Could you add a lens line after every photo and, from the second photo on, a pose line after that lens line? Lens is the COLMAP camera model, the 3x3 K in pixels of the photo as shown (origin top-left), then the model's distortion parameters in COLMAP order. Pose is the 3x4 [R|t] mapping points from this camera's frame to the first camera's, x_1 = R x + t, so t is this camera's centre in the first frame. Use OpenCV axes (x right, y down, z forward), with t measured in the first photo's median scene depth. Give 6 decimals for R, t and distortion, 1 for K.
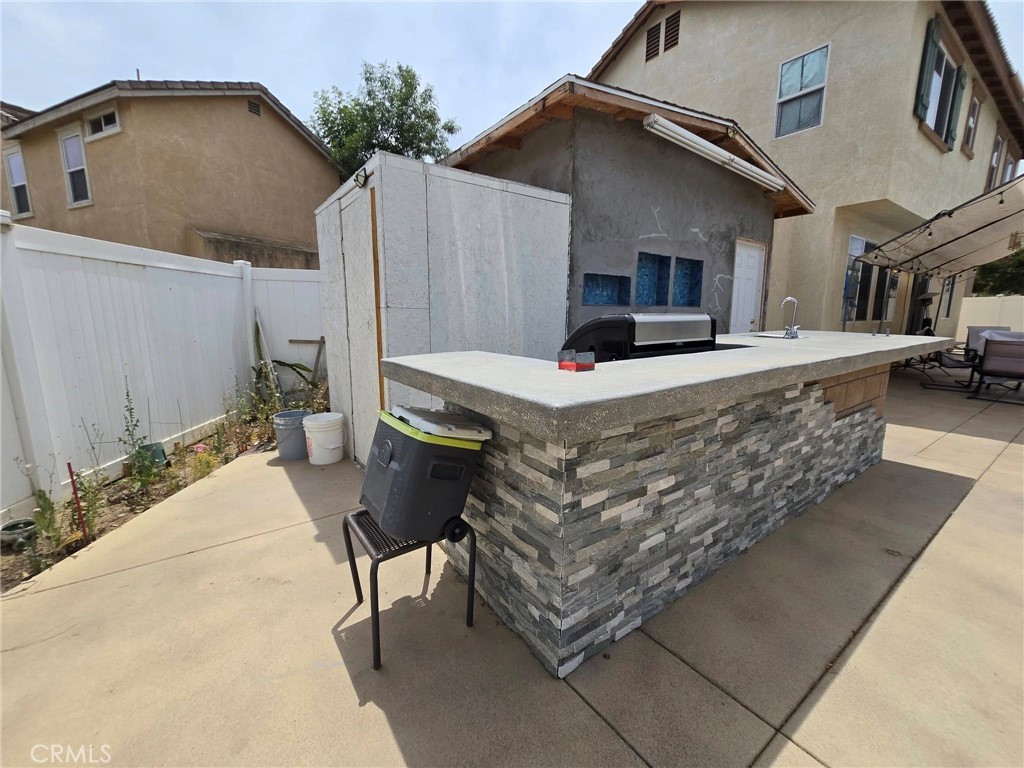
lens RADIAL K [[417.7, 0, 520.4], [0, 417.7, 379.8], [0, 0, 1]] dist [-0.003739, -0.000372]
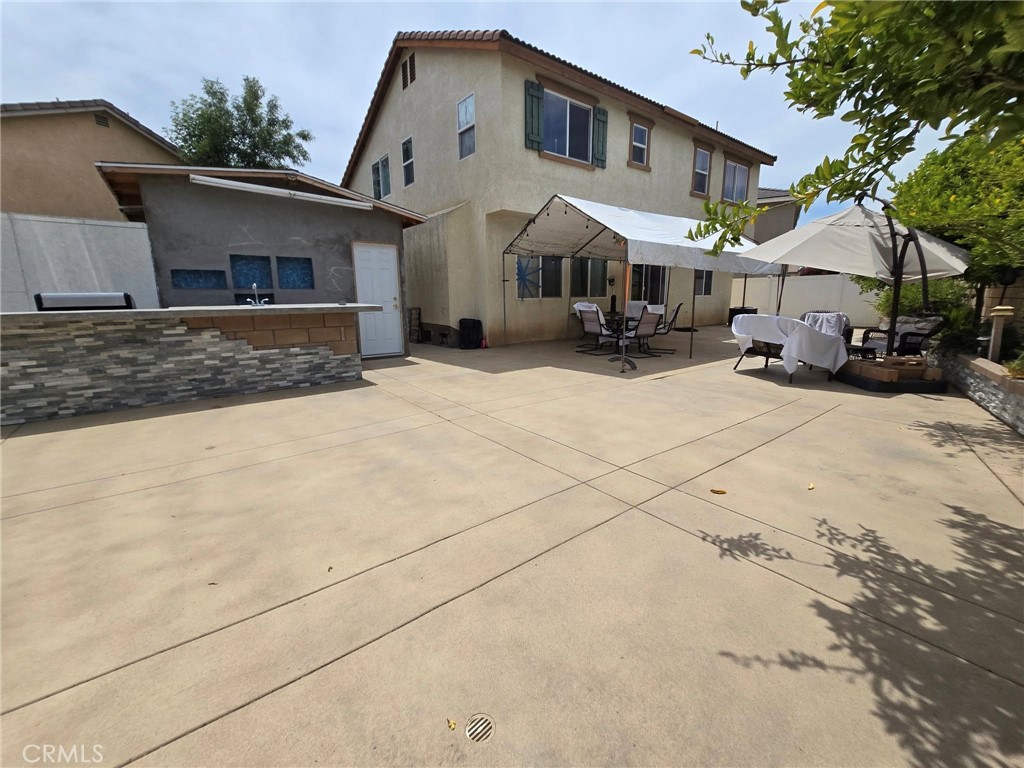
lens RADIAL K [[417.7, 0, 520.4], [0, 417.7, 379.8], [0, 0, 1]] dist [-0.003739, -0.000372]
pose [[0.999169, -0.018624, 0.036246, 1.023726], [0.017210, 0.999094, 0.038927, 0.098194], [-0.036938, -0.038271, 0.998584, -0.498005]]
